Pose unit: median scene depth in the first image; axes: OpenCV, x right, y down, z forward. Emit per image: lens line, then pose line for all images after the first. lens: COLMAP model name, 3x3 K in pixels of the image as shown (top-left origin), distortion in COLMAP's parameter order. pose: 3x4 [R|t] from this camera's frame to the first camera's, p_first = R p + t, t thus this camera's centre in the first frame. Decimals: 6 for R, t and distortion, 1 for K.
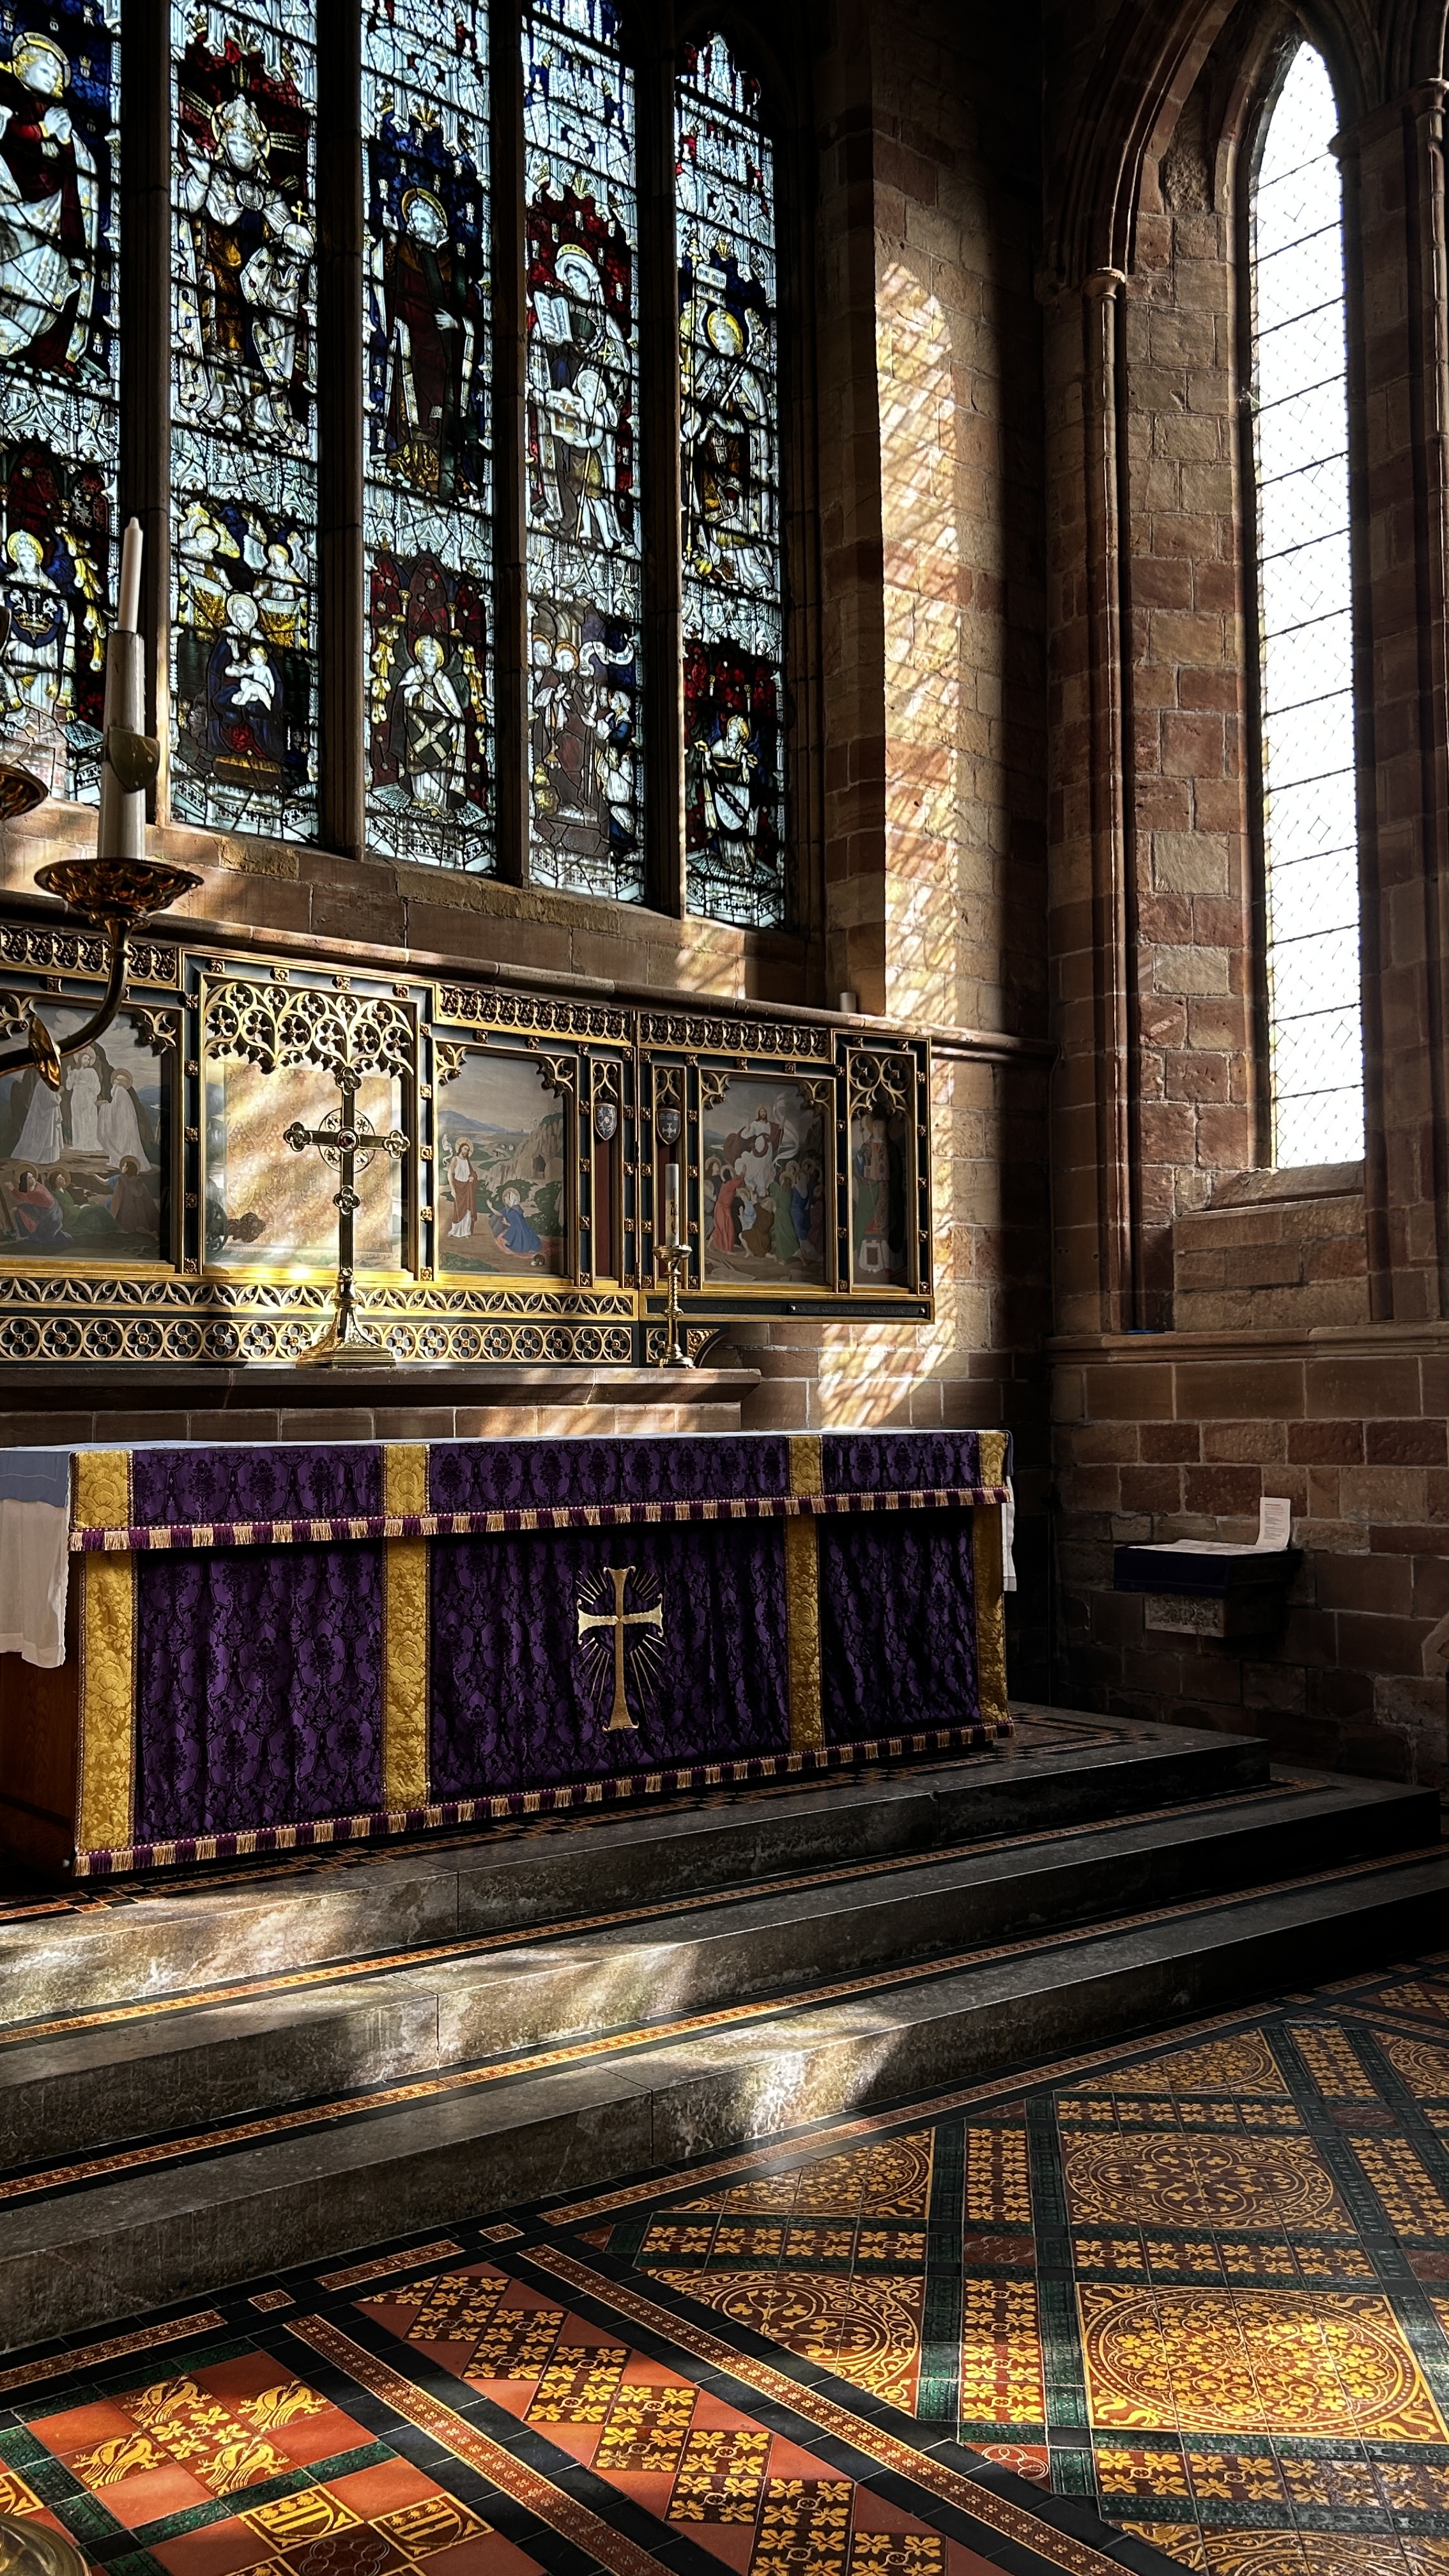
lens RADIAL K [[2070.4, 0, 730.9], [0, 2070.4, 1280.0], [0, 0, 1]] dist [0.009840, 0.005028]
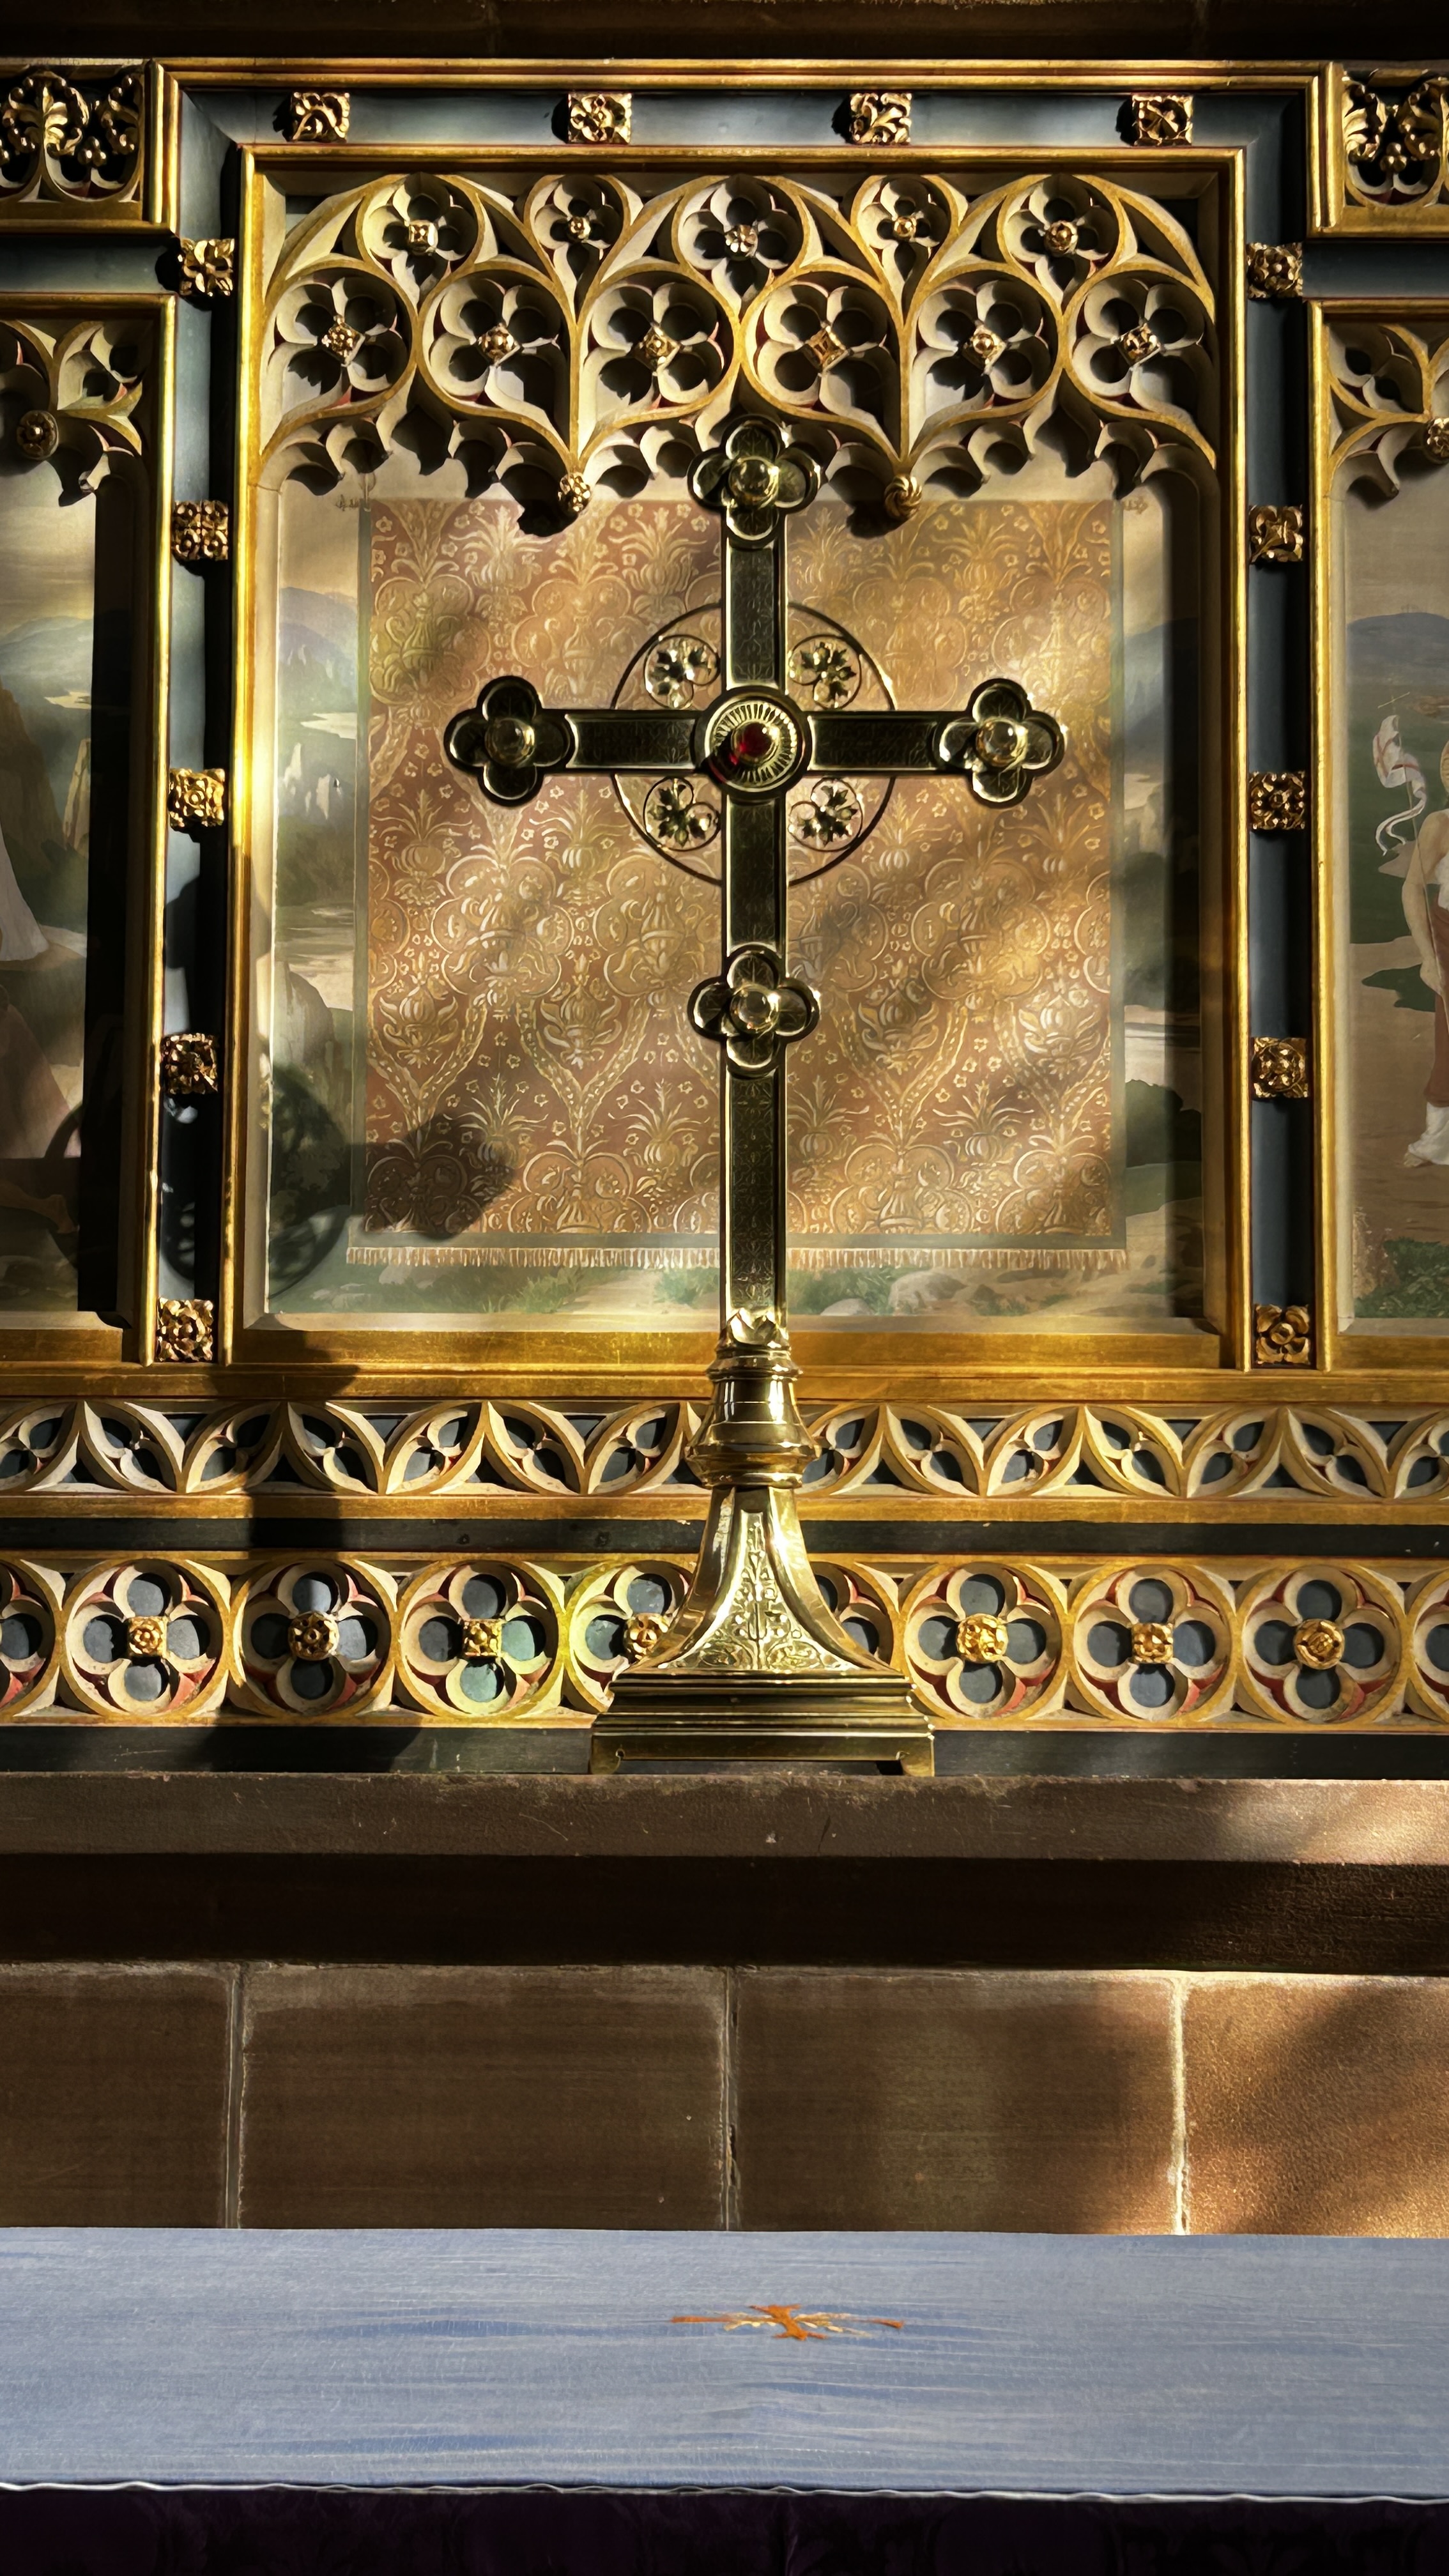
lens RADIAL K [[3795.7, 0, 723.4], [0, 3795.7, 1288.9], [0, 0, 1]] dist [0.035097, 0.000000]
pose [[0.783772, -0.048065, -0.619186, 0.060379], [0.024218, 0.998608, -0.046863, 0.010072], [0.620576, 0.021734, 0.783845, 0.636107]]
